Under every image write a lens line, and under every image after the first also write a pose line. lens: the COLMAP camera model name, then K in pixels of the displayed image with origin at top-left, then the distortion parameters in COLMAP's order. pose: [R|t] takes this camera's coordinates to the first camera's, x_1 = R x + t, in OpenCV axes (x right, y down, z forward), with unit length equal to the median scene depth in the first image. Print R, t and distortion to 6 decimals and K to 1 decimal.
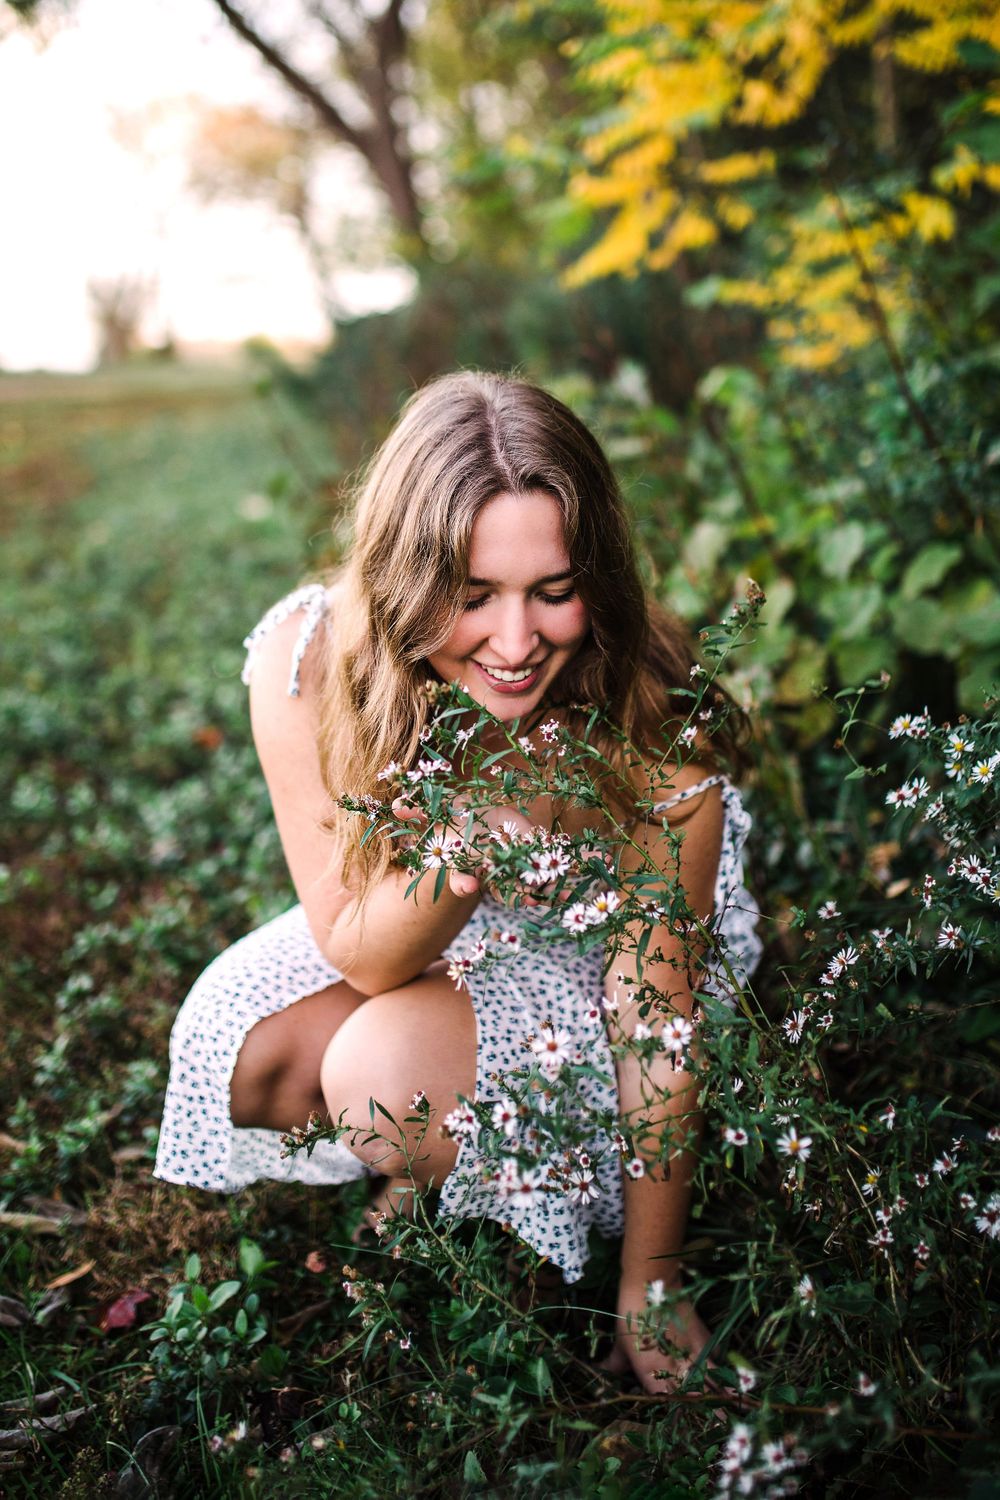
lens RADIAL K [[1585.1, 0, 498.8], [0, 1585.1, 710.6], [0, 0, 1]] dist [-0.054070, 0.033778]
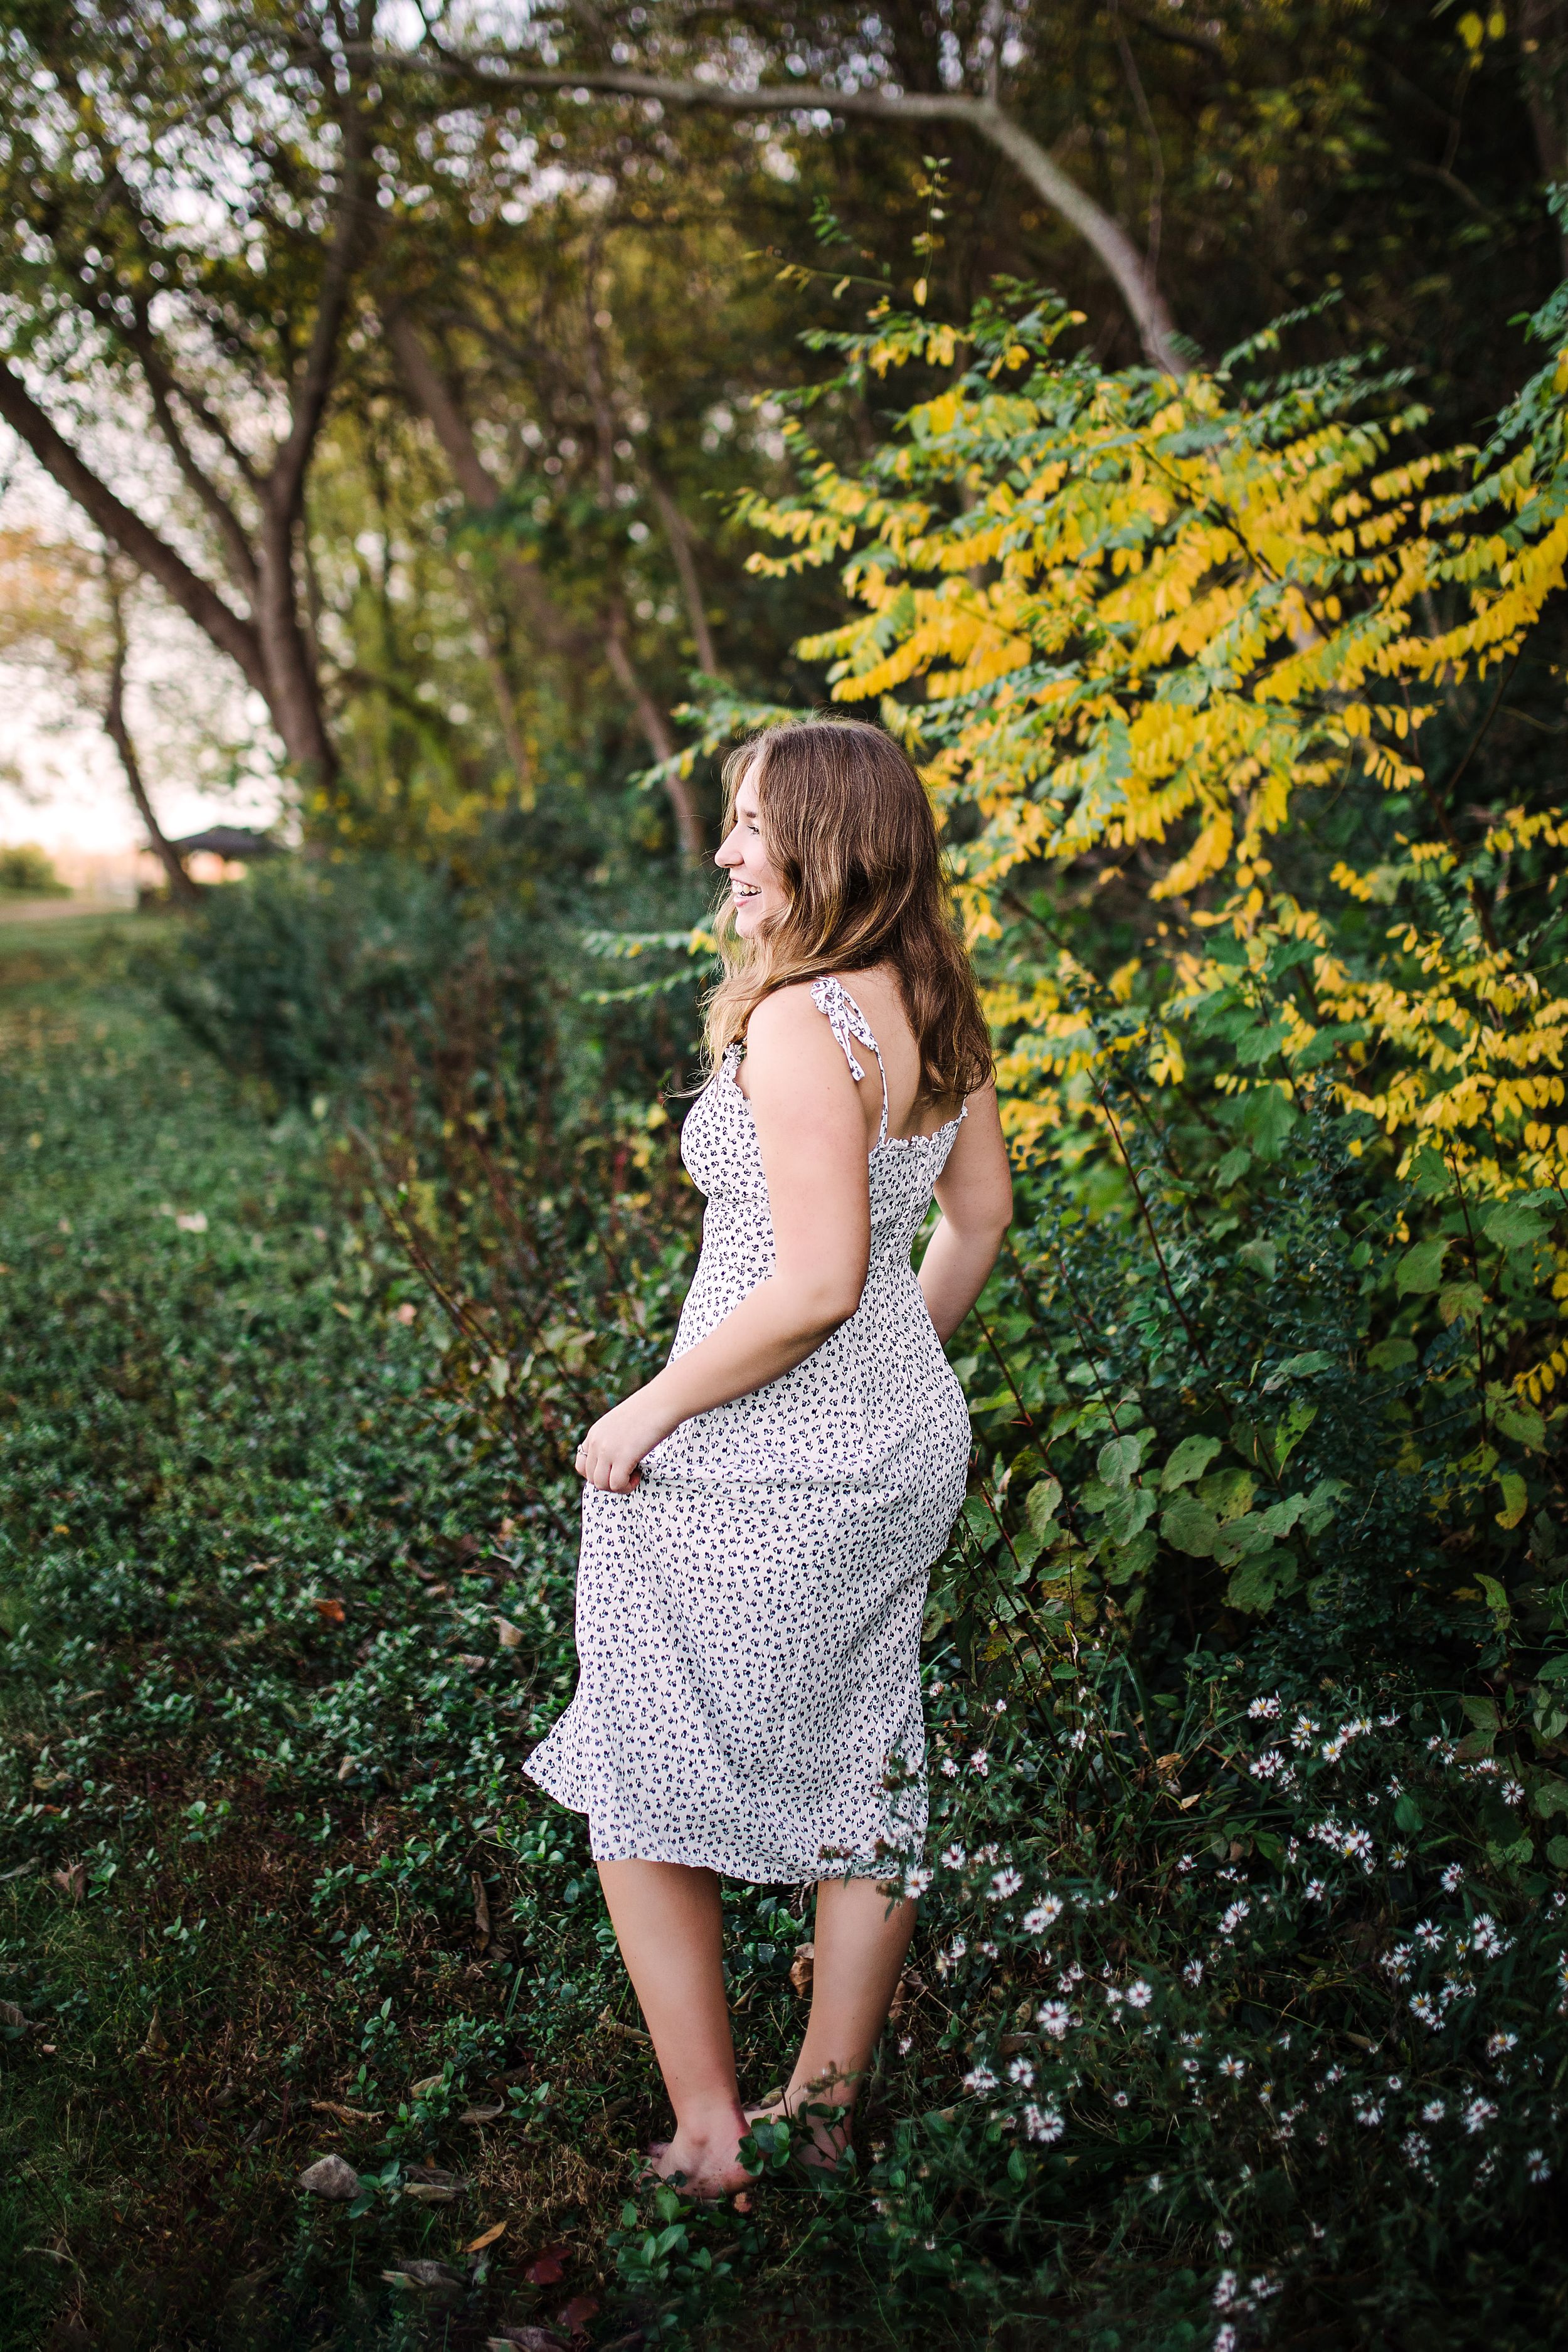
lens RADIAL K [[2485.5, 0, 782.1], [0, 2485.5, 1114.2], [0, 0, 1]] dist [-0.054070, 0.033778]
pose [[0.981351, 0.009700, 0.191982, -0.383828], [0.010113, 0.994738, -0.101950, -0.204730], [-0.191961, 0.101990, 0.976089, -0.677162]]
